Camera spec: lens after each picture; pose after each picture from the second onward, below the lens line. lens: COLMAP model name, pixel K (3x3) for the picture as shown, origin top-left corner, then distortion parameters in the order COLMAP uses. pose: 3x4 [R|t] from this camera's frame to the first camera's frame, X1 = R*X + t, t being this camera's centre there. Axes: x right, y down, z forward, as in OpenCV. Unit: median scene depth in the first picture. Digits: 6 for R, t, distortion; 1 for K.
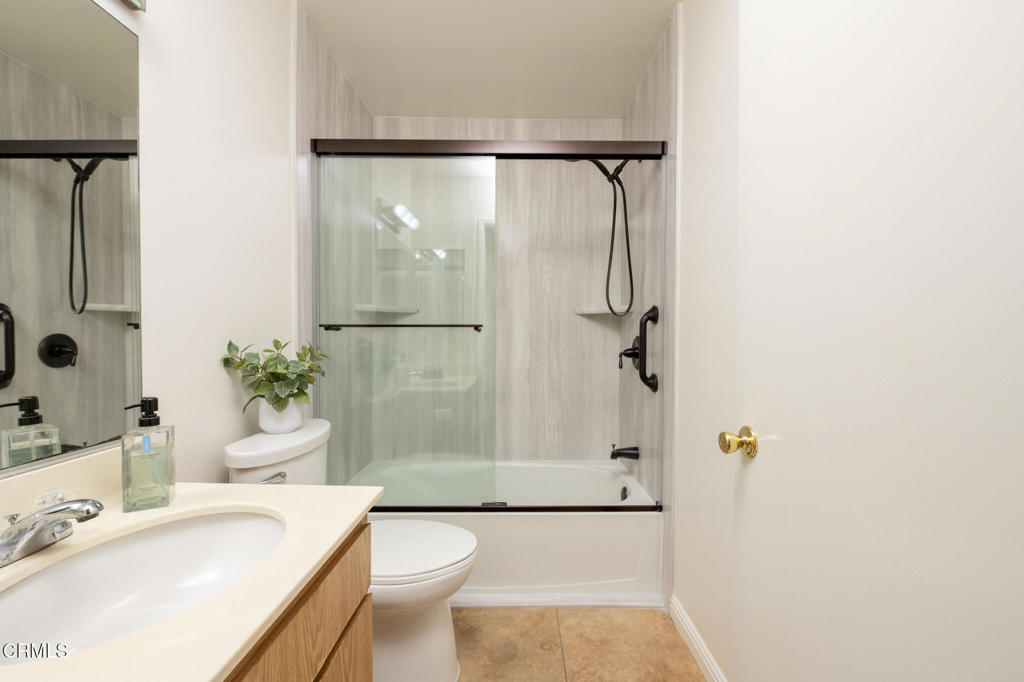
lens RADIAL K [[401.1, 0, 516.1], [0, 401.1, 349.0], [0, 0, 1]] dist [-0.007848, -0.000395]
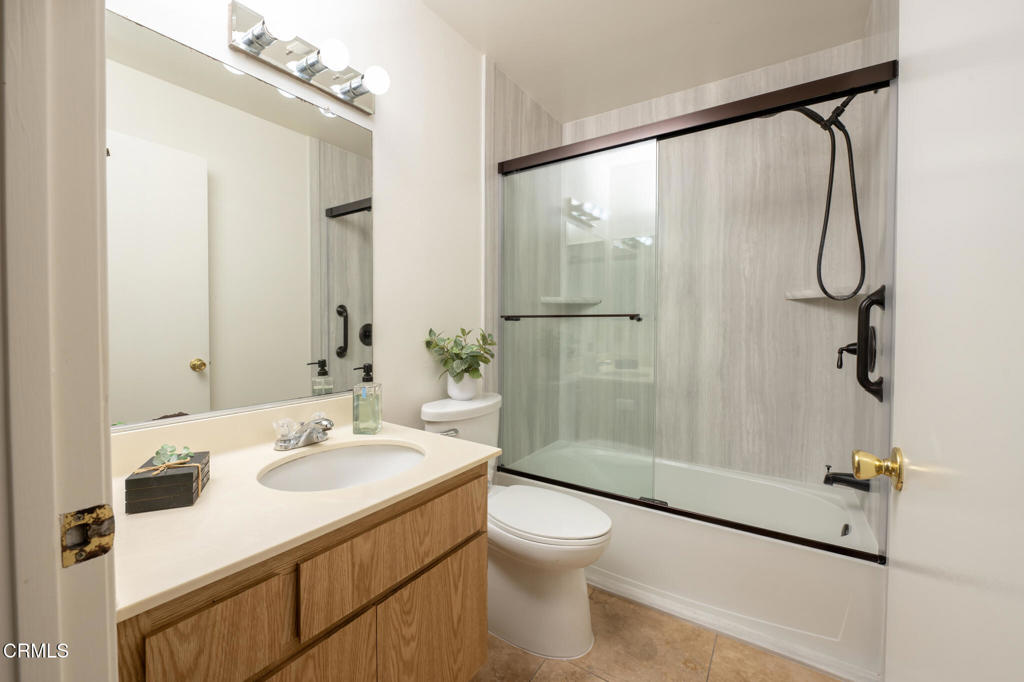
lens RADIAL K [[416.6, 0, 512.0], [0, 416.6, 341.0], [0, 0, 1]] dist [-0.008529, -0.000444]
pose [[0.824821, 0.023079, -0.564922, 0.218010], [-0.021424, 0.999725, 0.009562, 0.001875], [0.564988, 0.004216, 0.825089, -0.014609]]
